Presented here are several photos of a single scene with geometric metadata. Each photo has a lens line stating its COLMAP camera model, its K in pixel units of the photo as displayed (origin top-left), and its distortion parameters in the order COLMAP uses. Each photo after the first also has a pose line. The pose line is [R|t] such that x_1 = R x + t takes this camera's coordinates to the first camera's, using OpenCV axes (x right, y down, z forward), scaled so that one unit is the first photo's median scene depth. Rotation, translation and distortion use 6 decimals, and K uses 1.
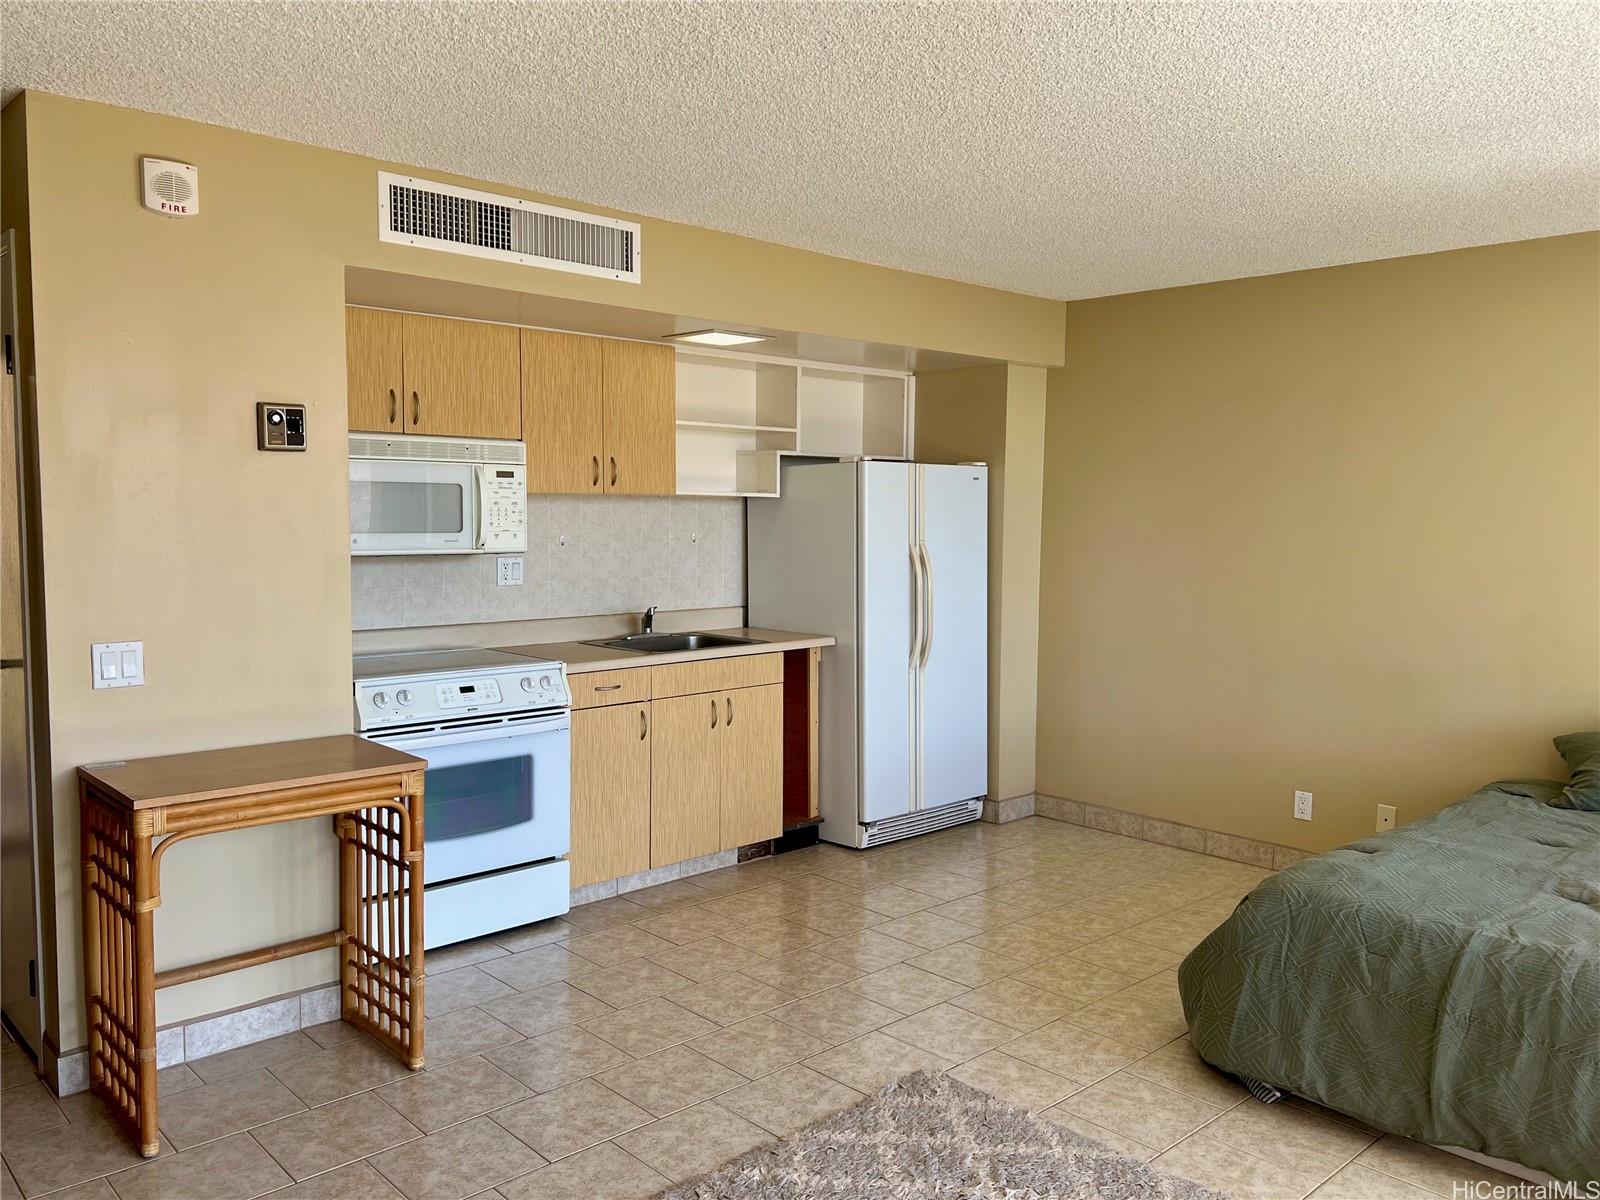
lens RADIAL K [[1239.8, 0, 798.6], [0, 1239.8, 600.0], [0, 0, 1]] dist [0.047366, -0.053282]
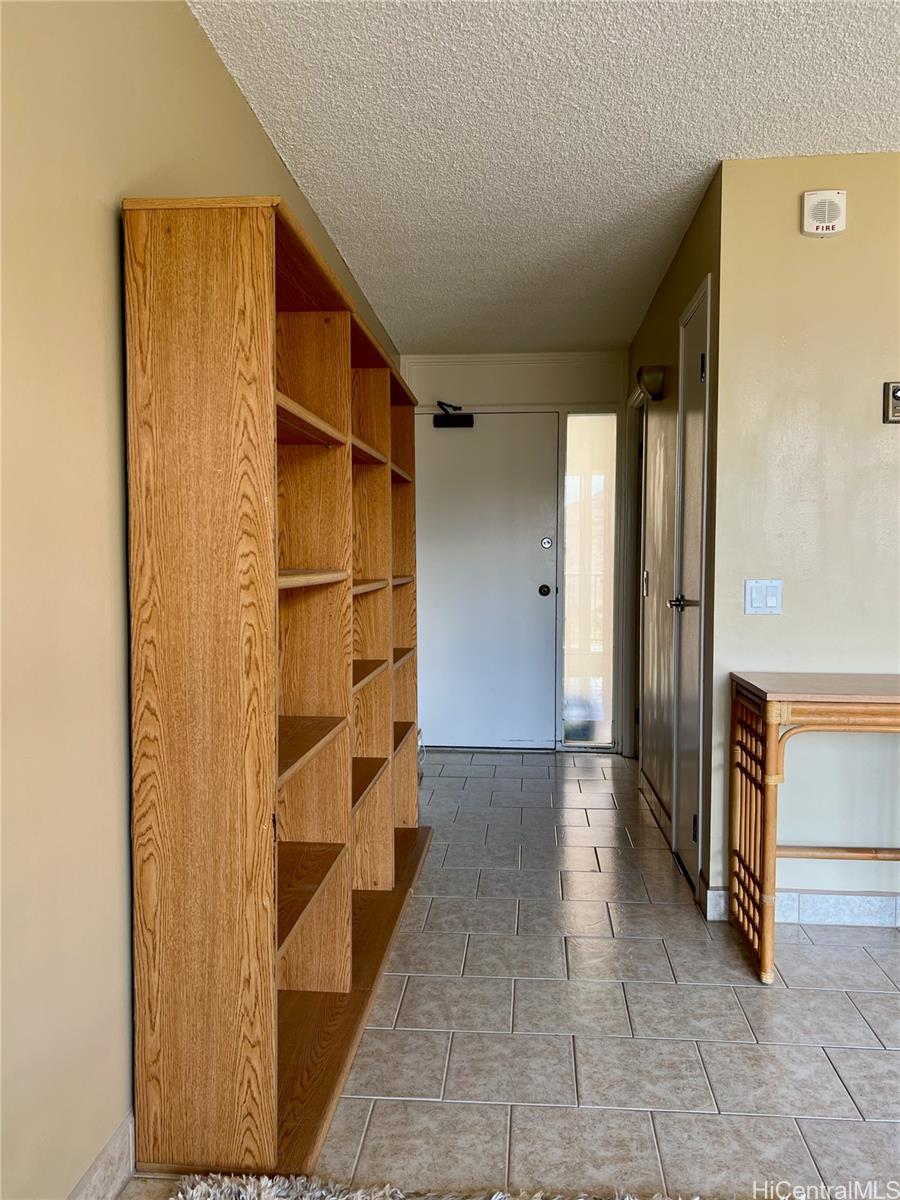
lens RADIAL K [[929.9, 0, 452.1], [0, 929.9, 606.2], [0, 0, 1]] dist [0.047366, -0.053282]
pose [[0.671067, 0.035444, -0.740549, -0.047793], [-0.051122, 0.998691, 0.001474, 0.077835], [0.739632, 0.036869, 0.672001, 0.120769]]
